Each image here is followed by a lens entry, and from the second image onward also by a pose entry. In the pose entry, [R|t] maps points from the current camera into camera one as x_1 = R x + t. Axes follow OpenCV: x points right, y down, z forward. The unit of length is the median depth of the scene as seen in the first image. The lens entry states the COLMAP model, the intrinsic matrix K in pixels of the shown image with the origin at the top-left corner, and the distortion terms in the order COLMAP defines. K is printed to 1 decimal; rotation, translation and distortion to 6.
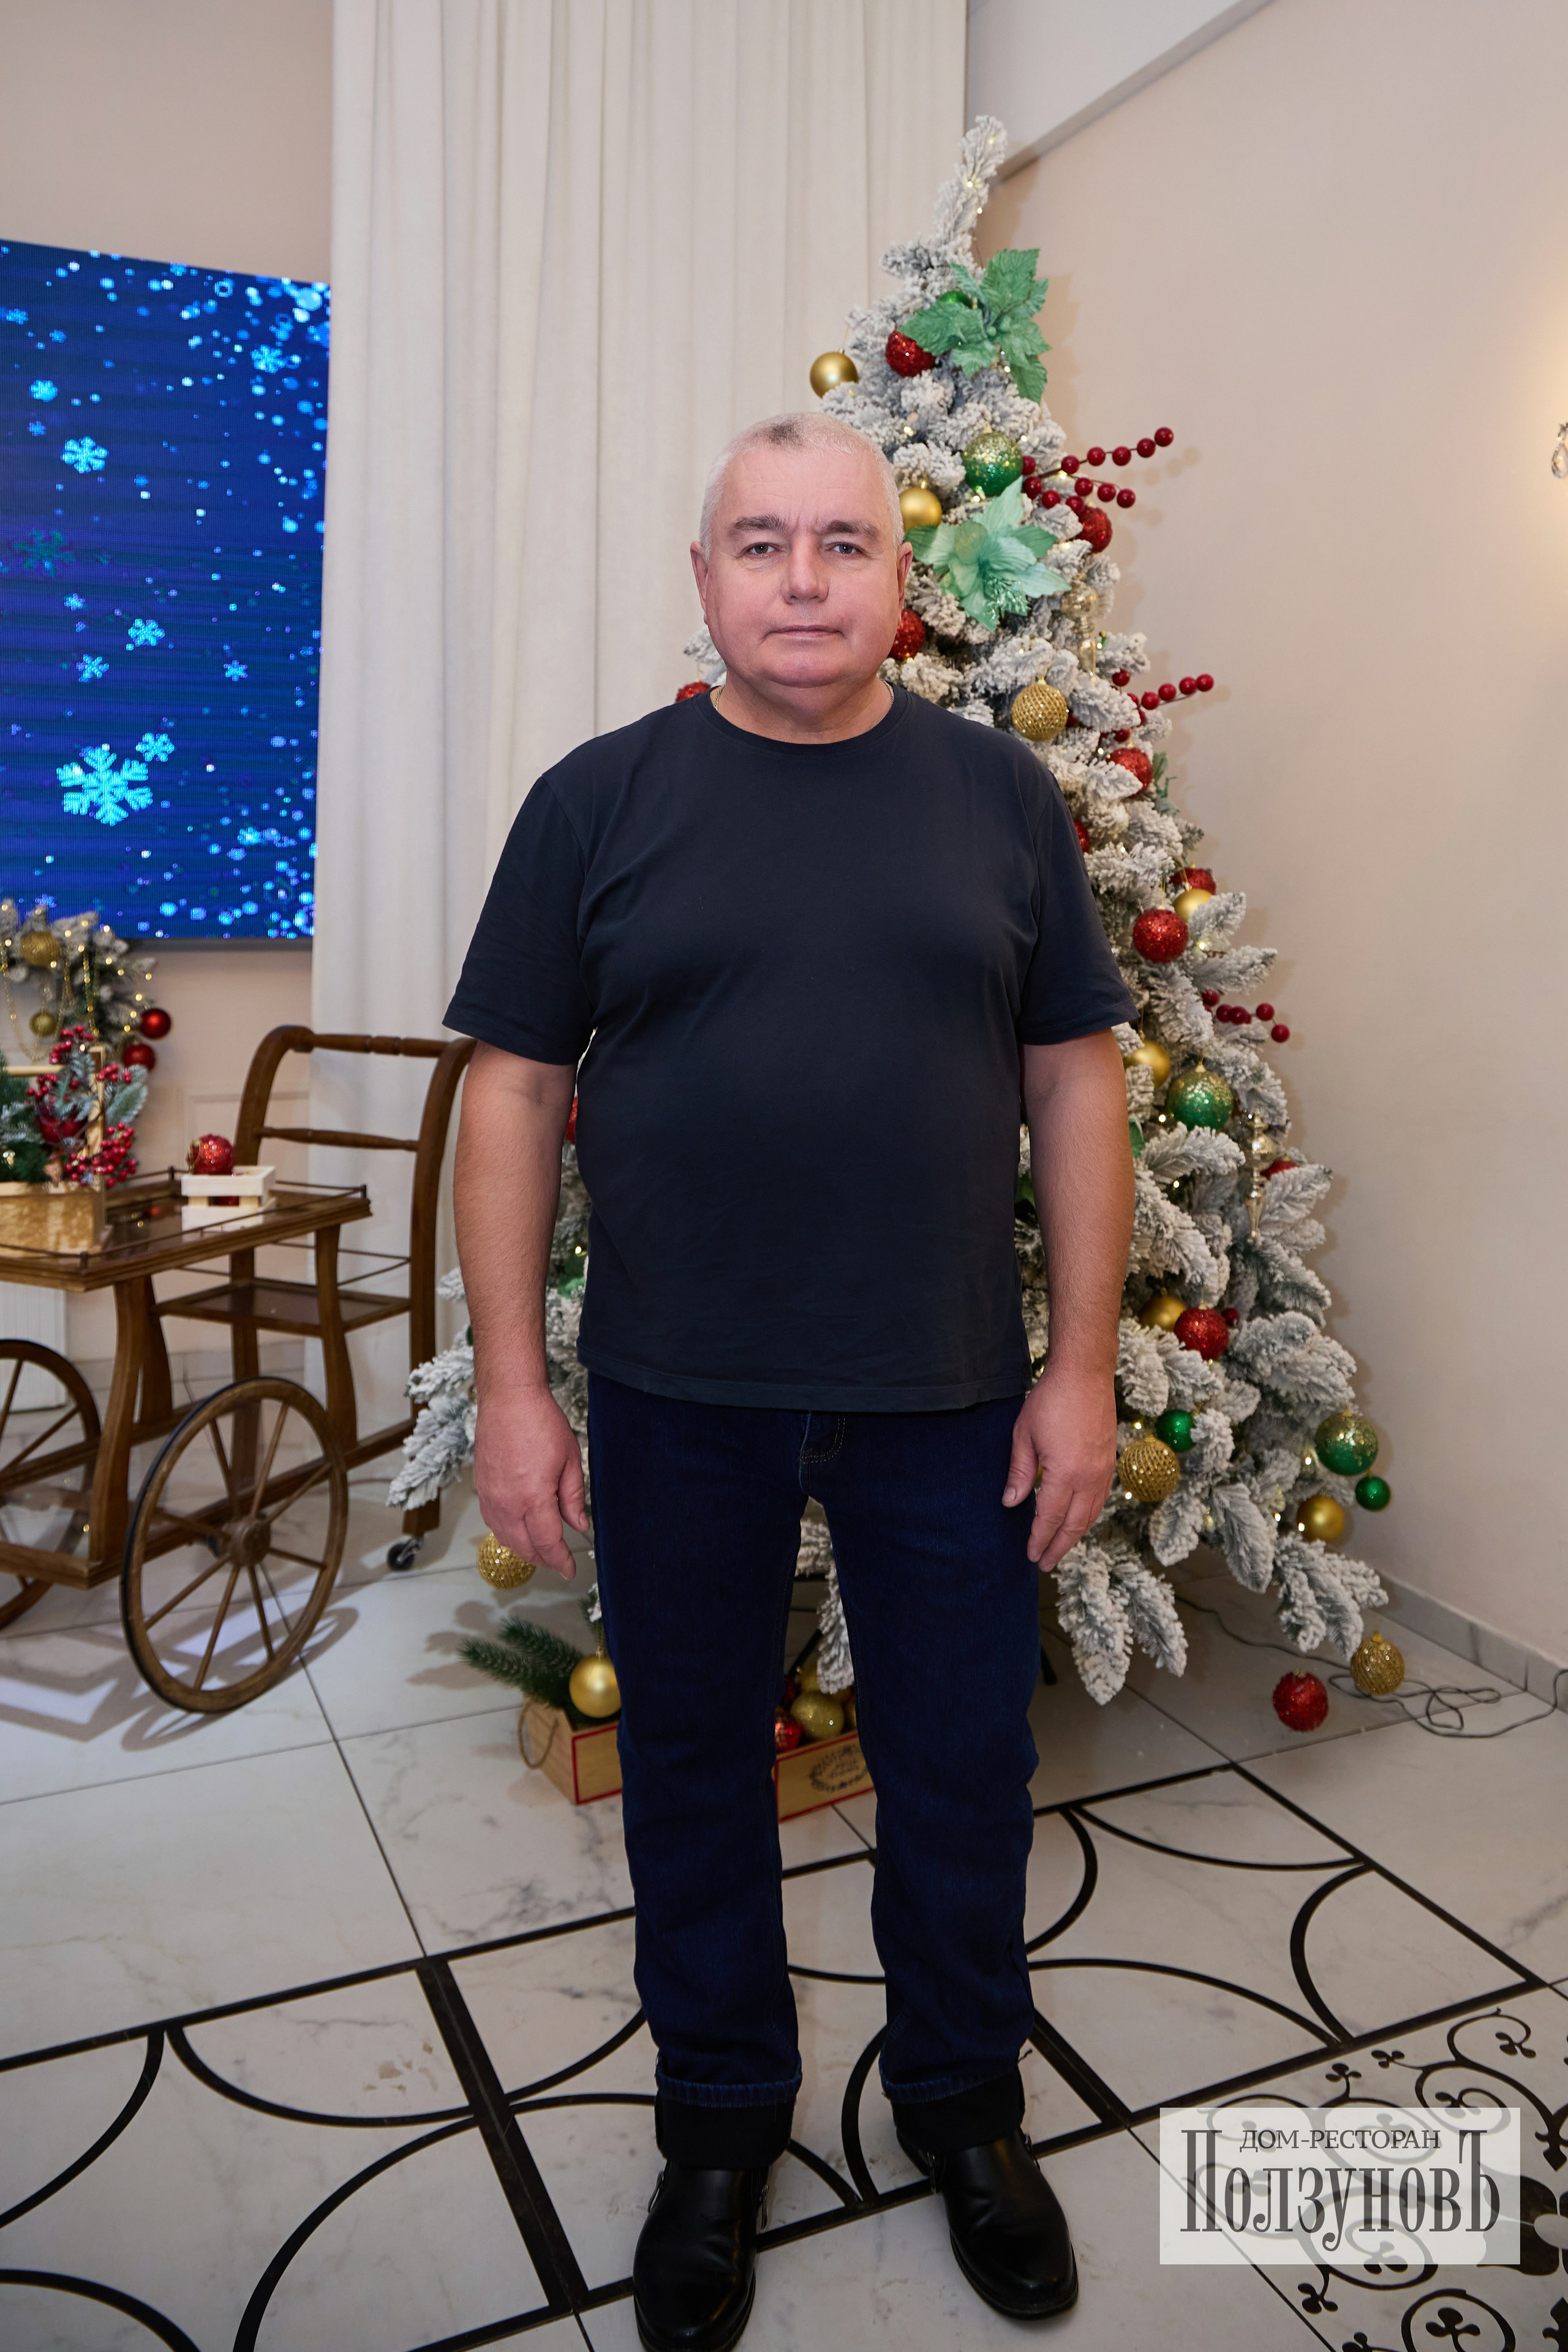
lens RADIAL K [[1802.2, 0, 820.7], [0, 1802.2, 978.2], [0, 0, 1]] dist [0.007392, -0.001833]
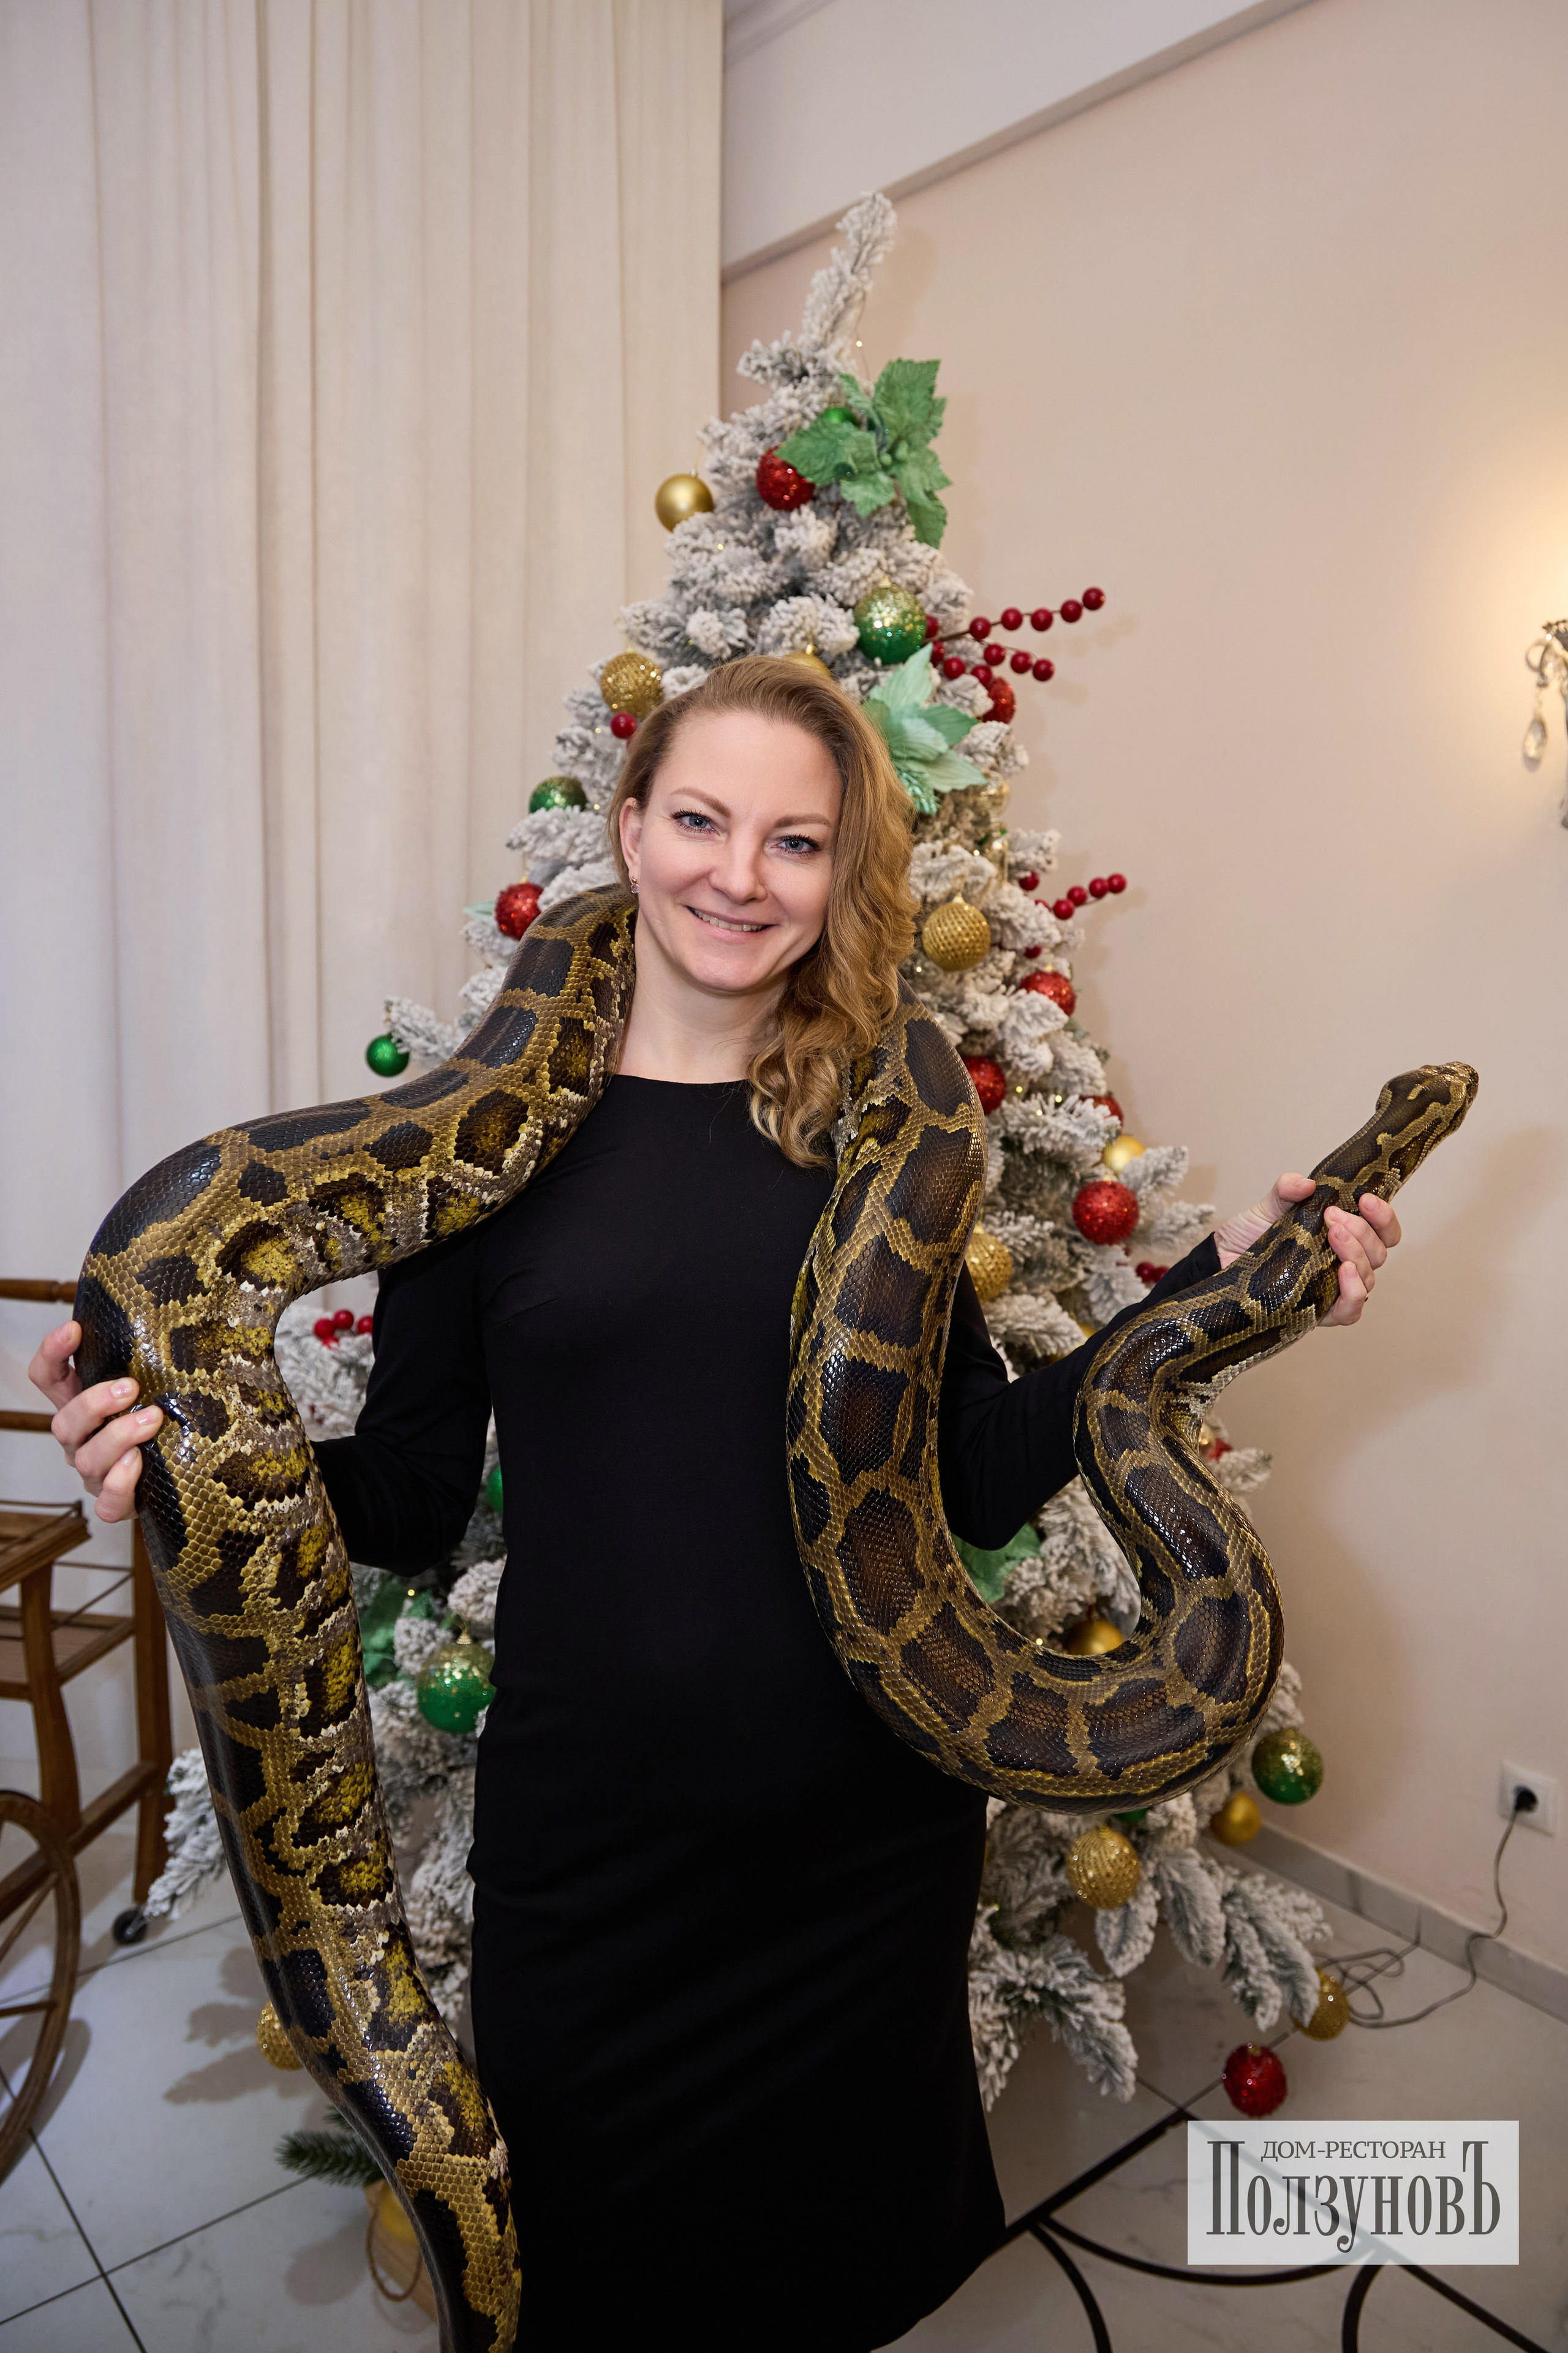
lens RADIAL K [[1662.5, 0, 809.1], [0, 1662.5, 1118.4], [0, 0, 1]] dist [-0.001287, -0.001530]
pose [[0.989010, -0.011152, 0.147429, -0.054486], [0.004258, 0.998886, 0.046995, -0.095562], [-0.147789, -0.045851, 0.987956, 0.245870]]
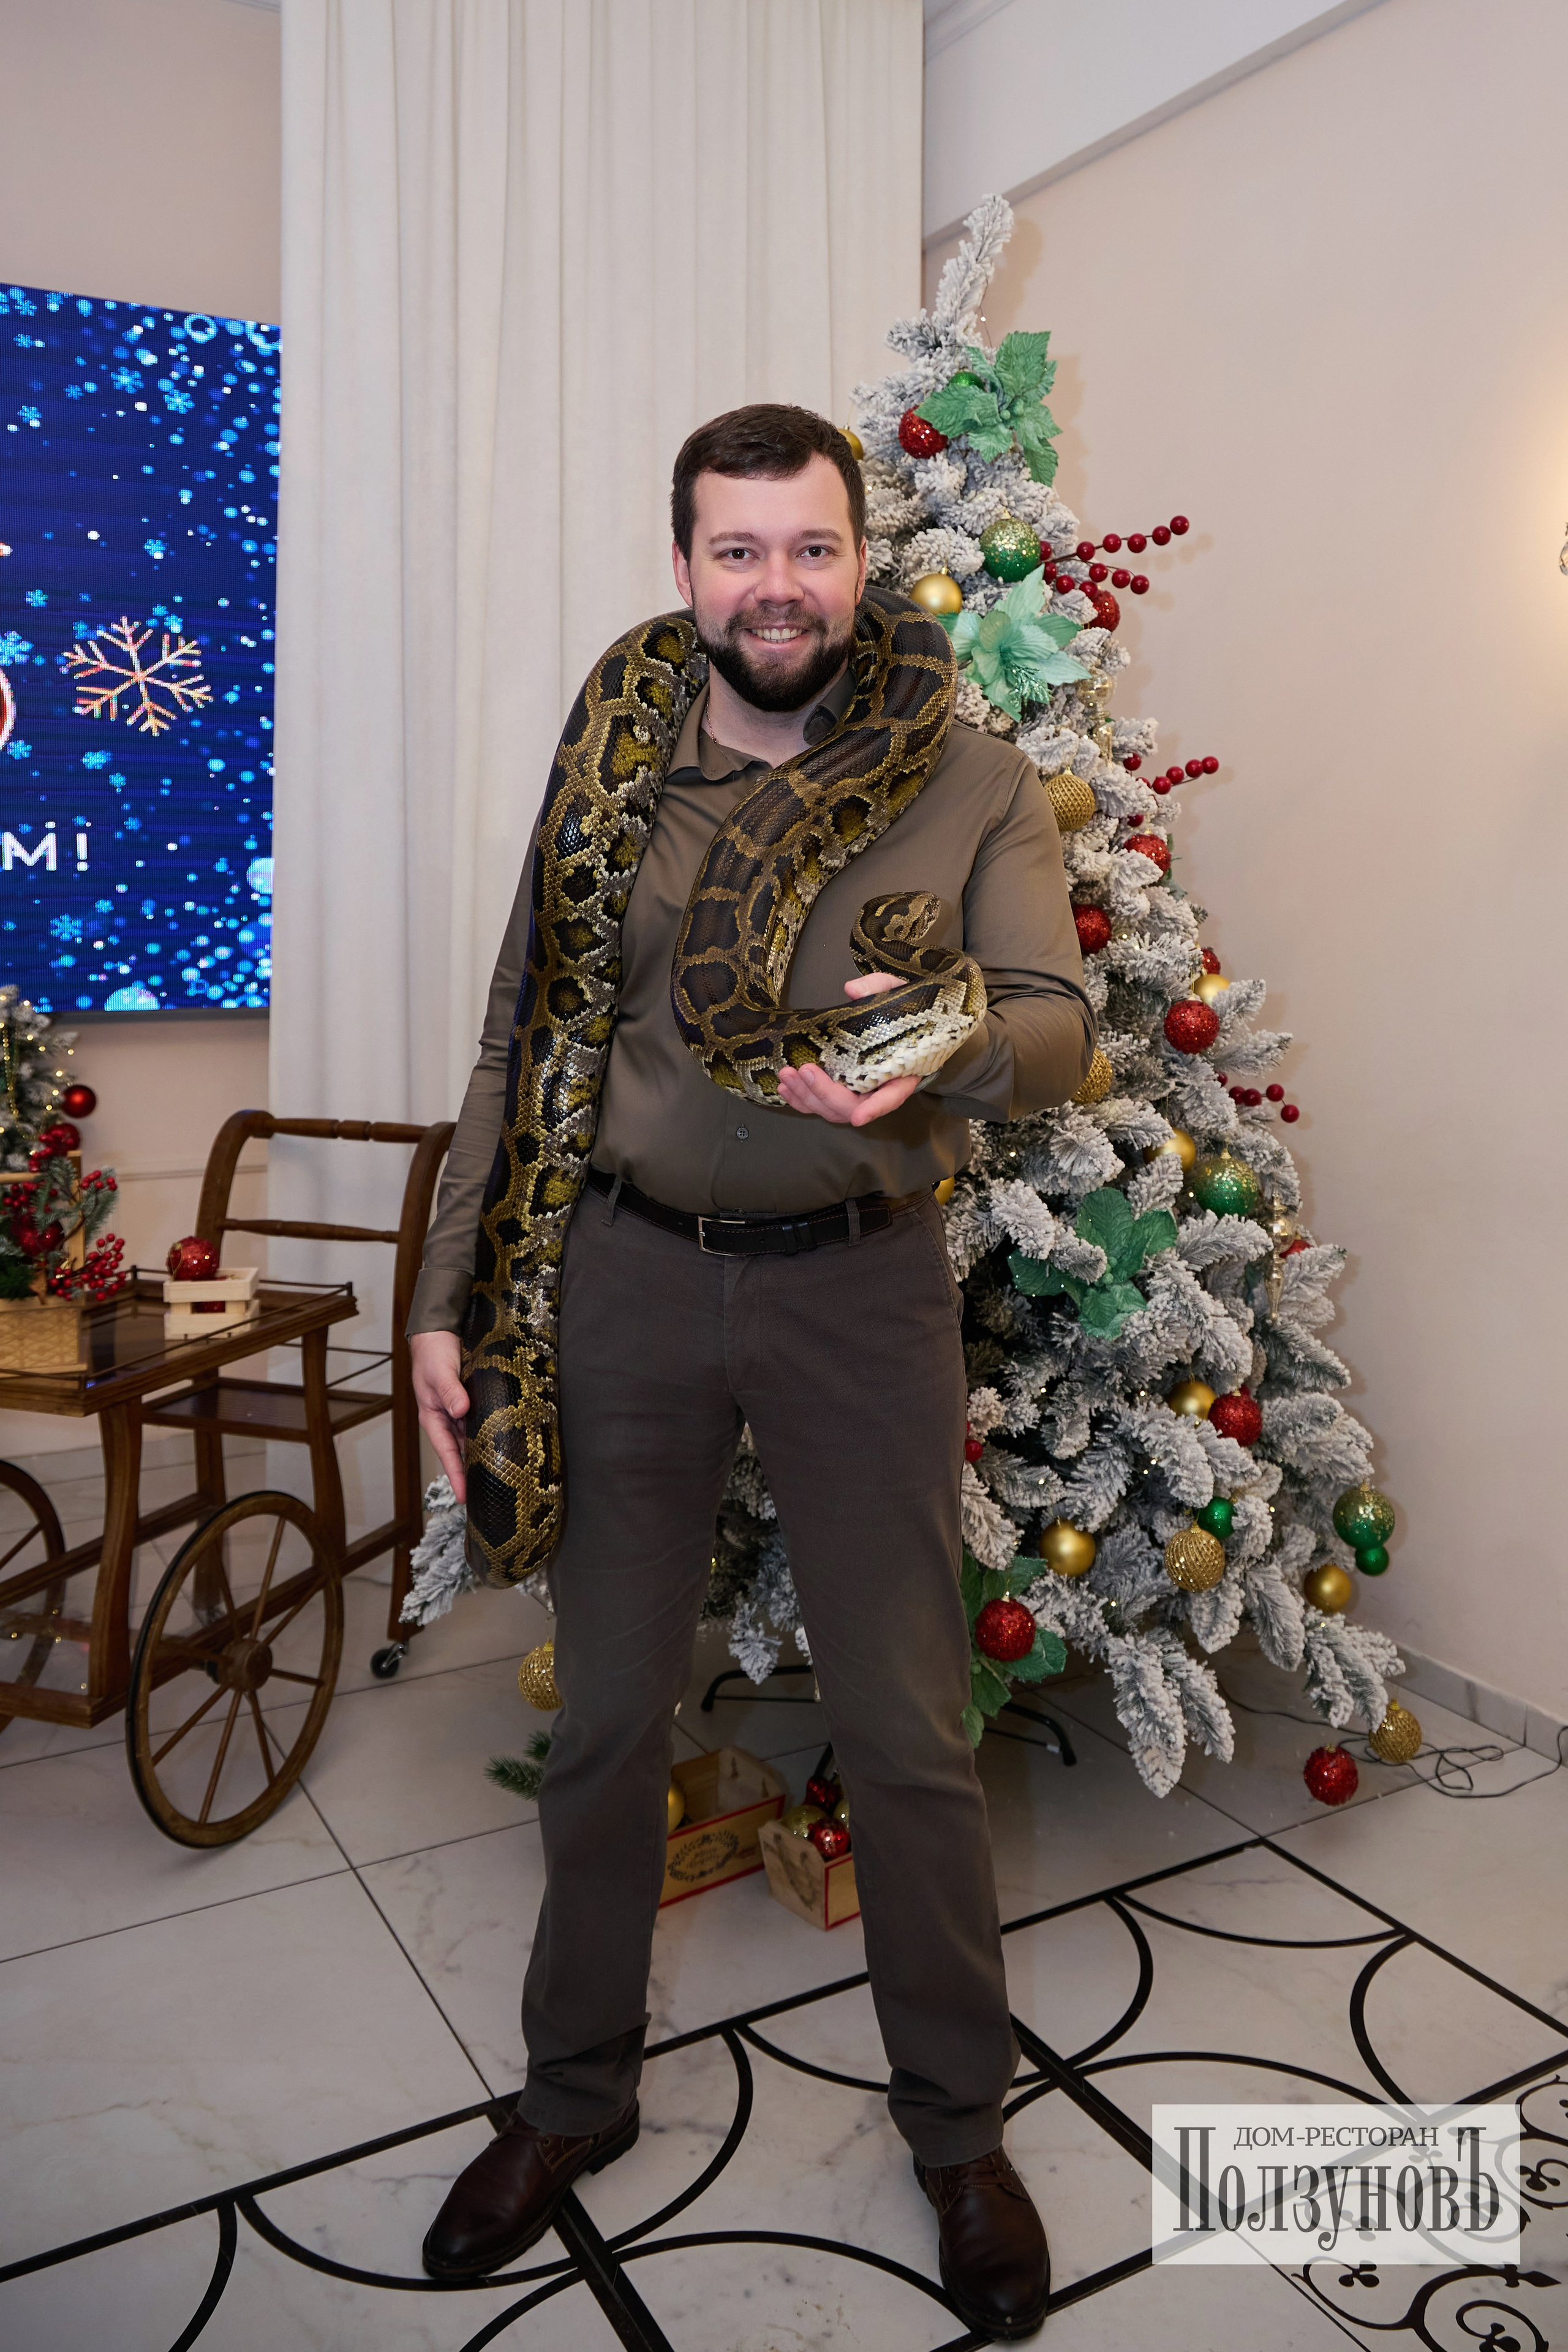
lens RADIAL K [[1835.1, 0, 871.8], [0, 1835.1, 1015.9], [0, 0, 1]] dist [0.001381, 0.001791]
pose [[0.994597, -0.012982, 0.102998, -0.087202], [0.012092, 0.999884, 0.009259, -0.038084], [-0.103107, -0.007963, 0.994638, -0.000036]]
